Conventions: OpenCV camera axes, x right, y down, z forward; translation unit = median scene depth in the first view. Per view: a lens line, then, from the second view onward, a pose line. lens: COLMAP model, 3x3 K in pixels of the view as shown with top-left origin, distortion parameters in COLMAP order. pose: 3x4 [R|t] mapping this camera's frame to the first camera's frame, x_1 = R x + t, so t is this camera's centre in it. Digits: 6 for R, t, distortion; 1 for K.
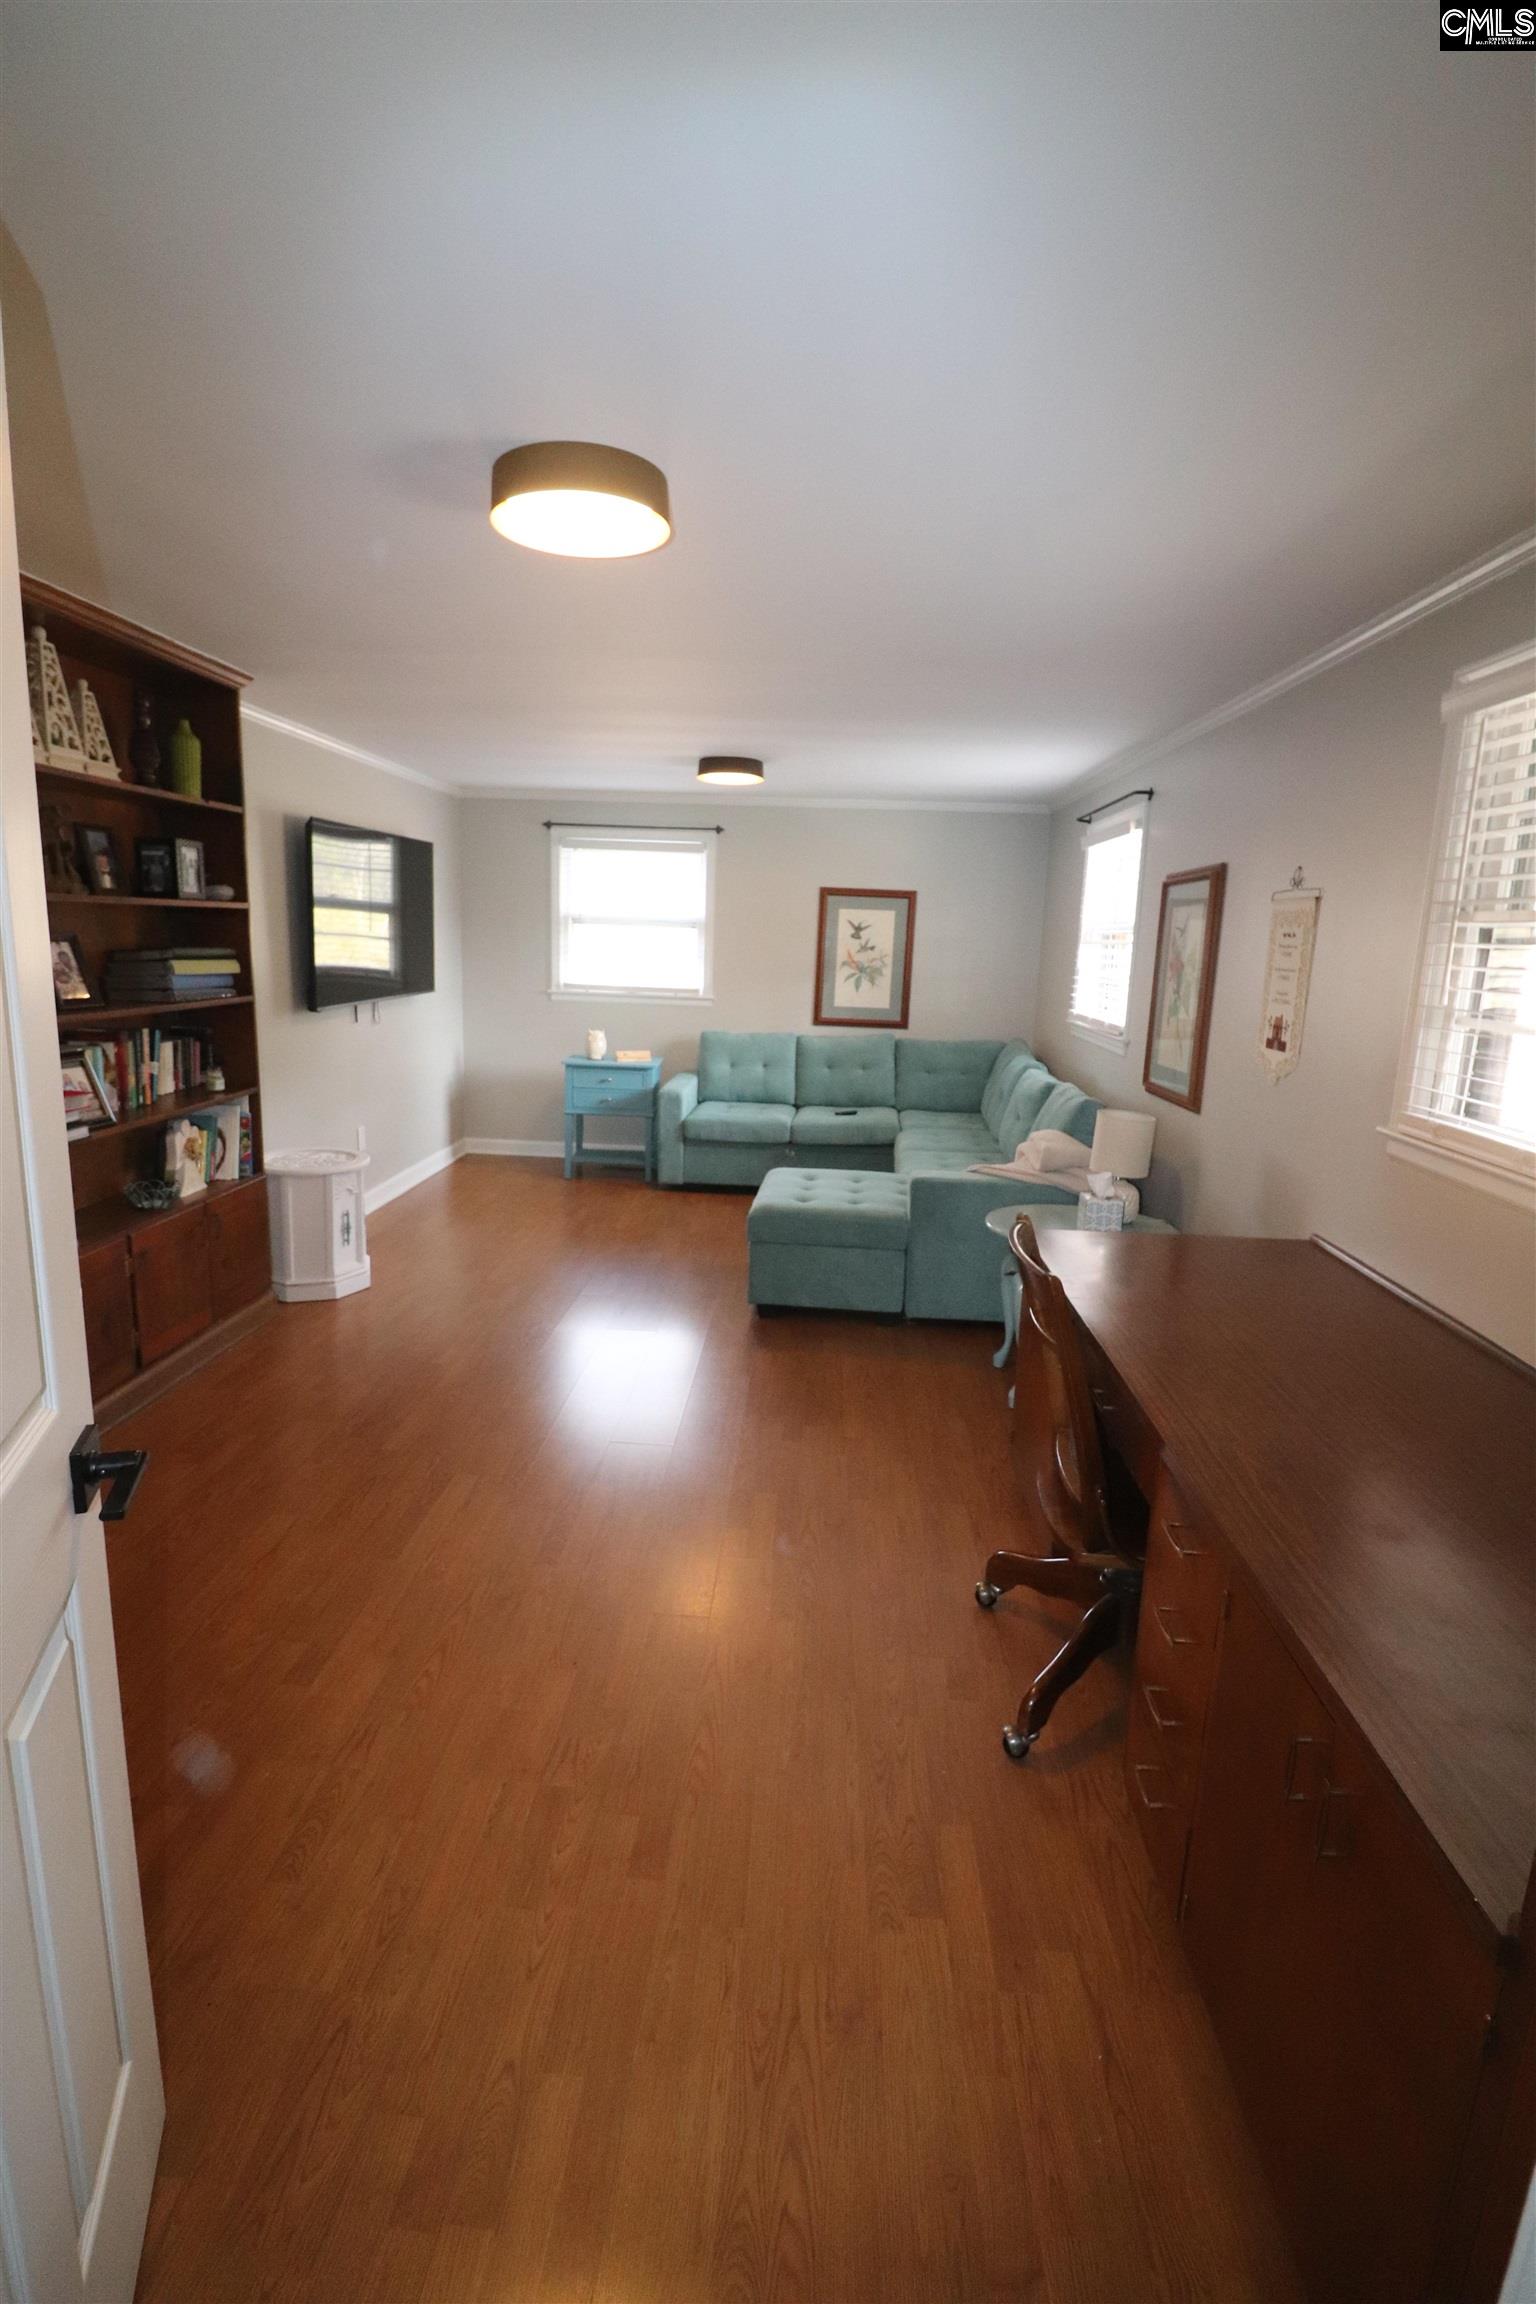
lens RADIAL K [[1064.0, 0, 755.3], [0, 1064.0, 1144.4], [0, 0, 1]] dist [-0.013483, -0.002884]
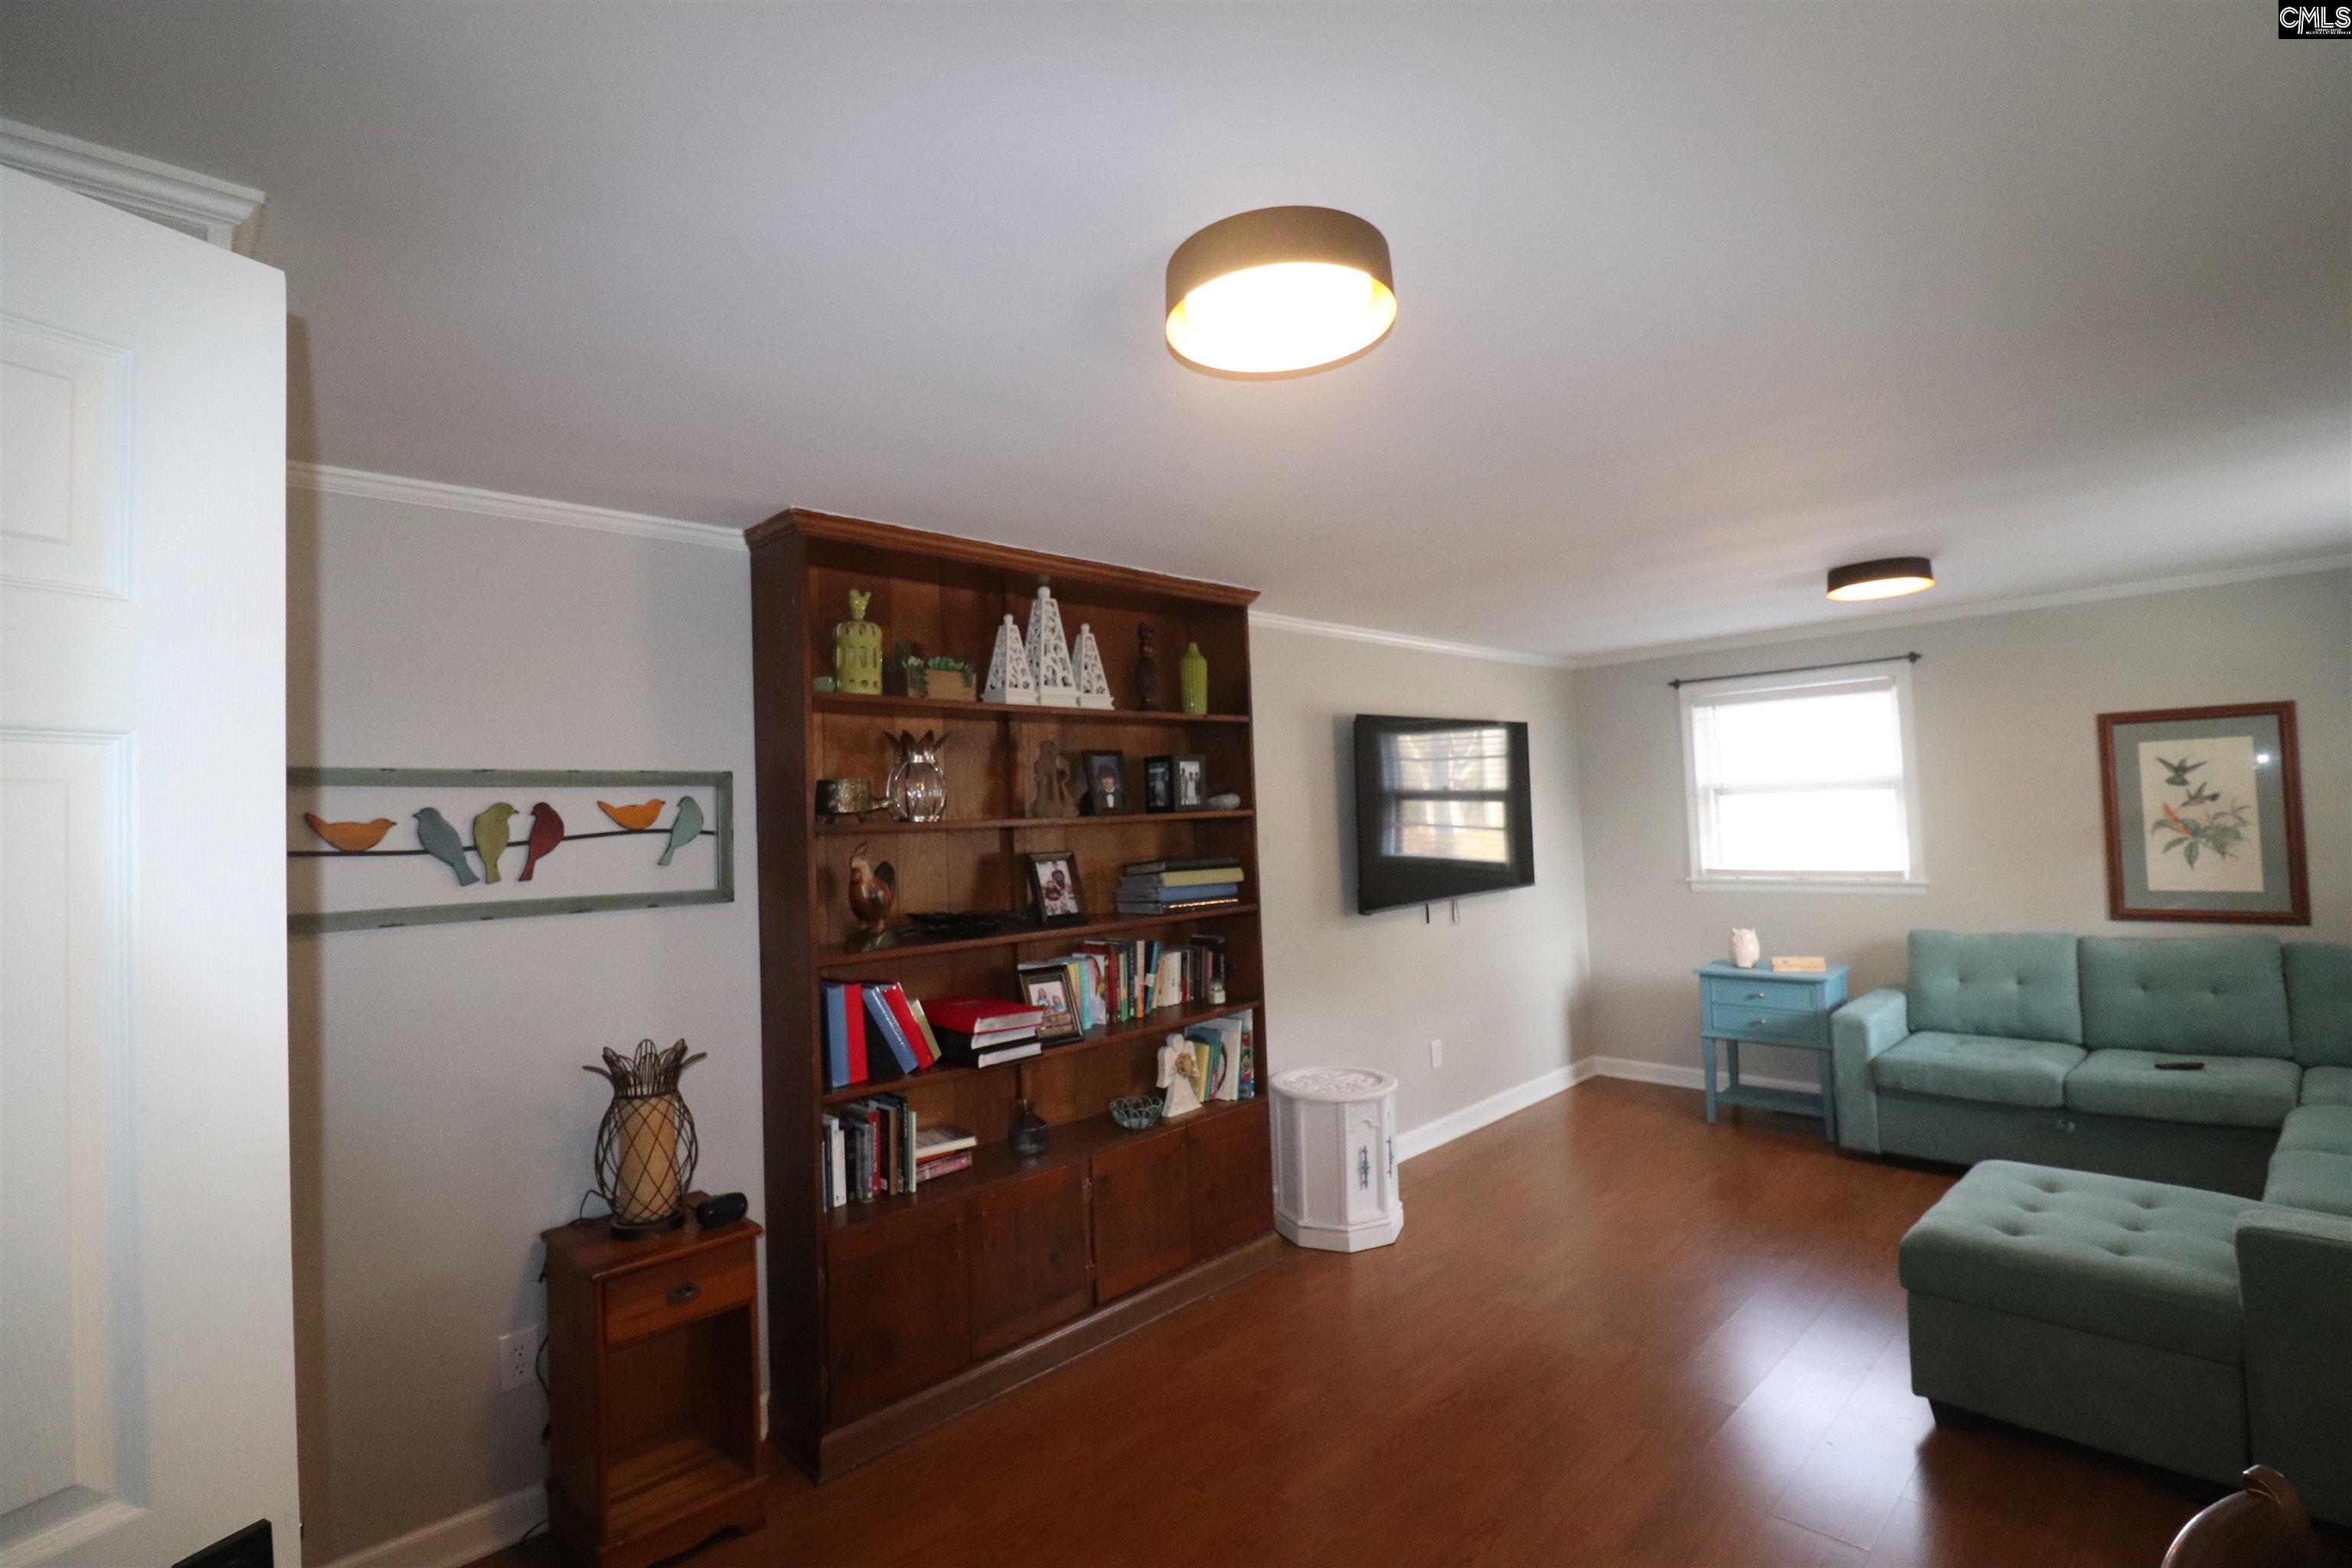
lens RADIAL K [[1086.2, 0, 1178.0], [0, 1086.2, 767.2], [0, 0, 1]] dist [-0.013483, -0.002884]
pose [[0.738464, -0.096433, -0.667362, 0.099731], [-0.064163, 0.975180, -0.211911, -0.034090], [0.671233, 0.199309, 0.713948, 0.159453]]
